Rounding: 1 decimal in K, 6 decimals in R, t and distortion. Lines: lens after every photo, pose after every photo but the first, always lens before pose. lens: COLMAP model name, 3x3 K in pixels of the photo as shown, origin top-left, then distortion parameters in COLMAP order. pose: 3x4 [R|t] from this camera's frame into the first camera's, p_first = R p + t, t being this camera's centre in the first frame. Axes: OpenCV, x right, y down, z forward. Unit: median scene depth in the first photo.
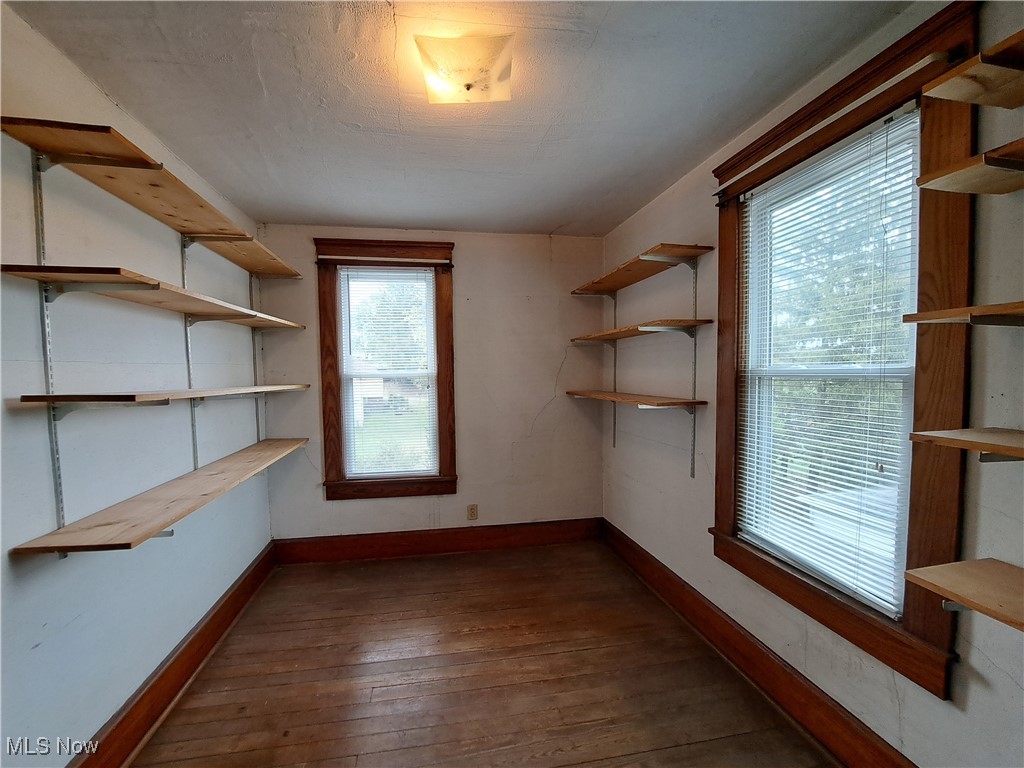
lens RADIAL K [[412.1, 0, 505.9], [0, 412.1, 388.3], [0, 0, 1]] dist [0.002892, 0.000075]
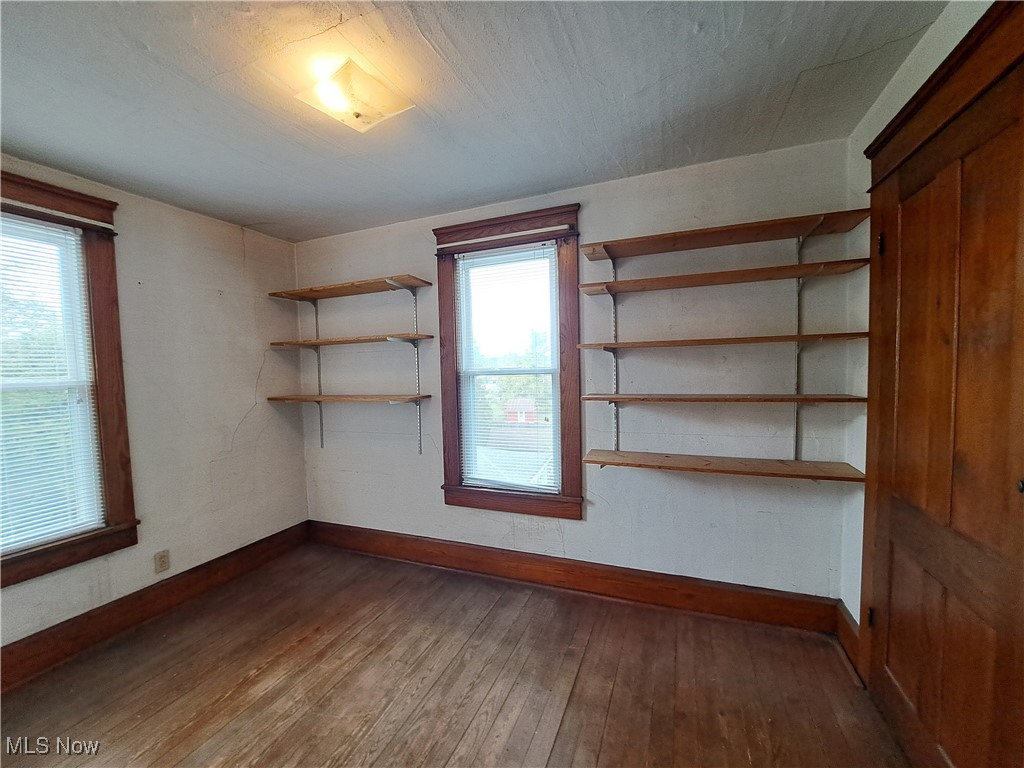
lens RADIAL K [[412.1, 0, 487.3], [0, 412.1, 384.1], [0, 0, 1]] dist [0.002892, 0.000075]
pose [[0.562839, -0.029824, 0.826029, -0.514346], [0.052940, 0.998598, -0.000018, 0.004965], [-0.824870, 0.043740, 0.563628, 0.074344]]
